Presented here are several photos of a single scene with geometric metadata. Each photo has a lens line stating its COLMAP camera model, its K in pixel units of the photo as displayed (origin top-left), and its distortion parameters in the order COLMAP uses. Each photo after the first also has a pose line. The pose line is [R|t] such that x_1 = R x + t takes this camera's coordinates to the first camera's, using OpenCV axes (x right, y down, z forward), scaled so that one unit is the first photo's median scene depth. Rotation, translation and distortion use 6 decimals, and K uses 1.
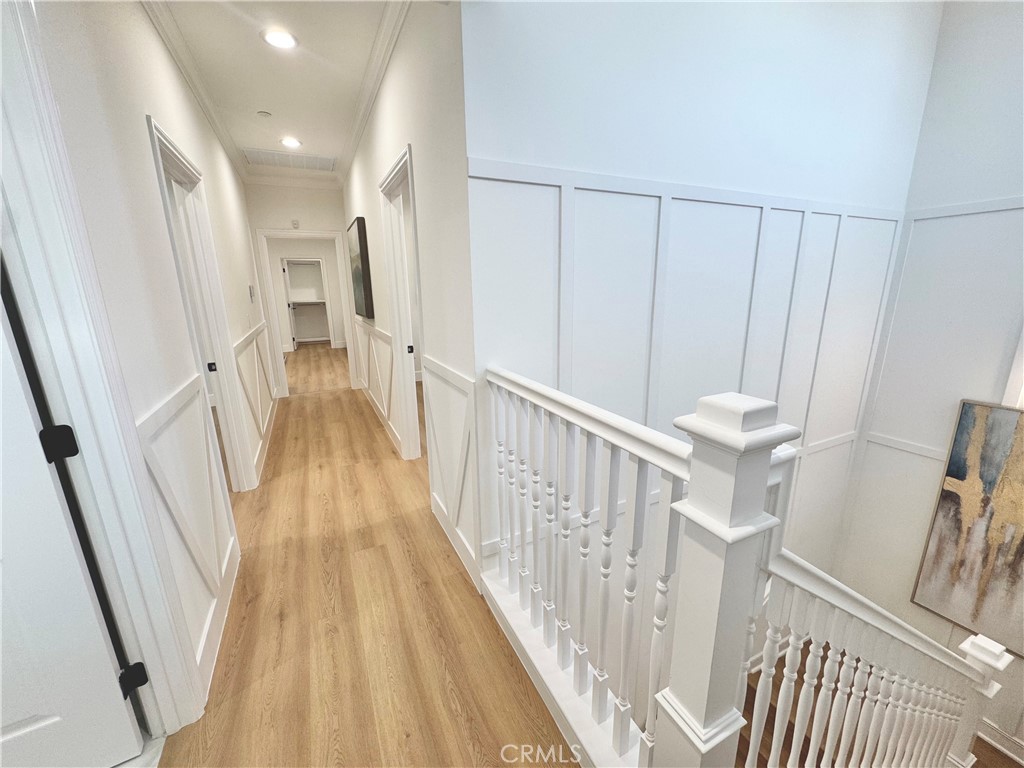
lens RADIAL K [[409.4, 0, 509.7], [0, 409.4, 385.0], [0, 0, 1]] dist [-0.001134, 0.000258]
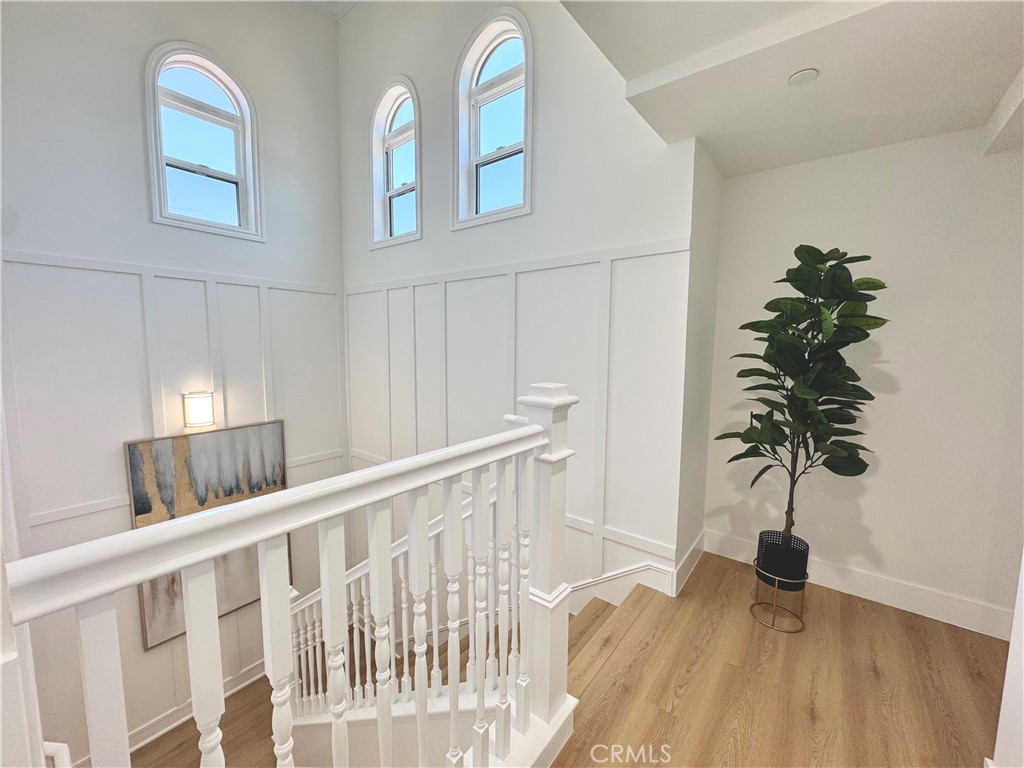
lens RADIAL K [[409.4, 0, 509.7], [0, 409.4, 385.0], [0, 0, 1]] dist [-0.001134, 0.000258]
pose [[-0.436256, -0.077022, 0.896520, -0.265264], [0.216192, 0.958174, 0.187519, -0.090233], [-0.873466, 0.275627, -0.401357, 0.511589]]
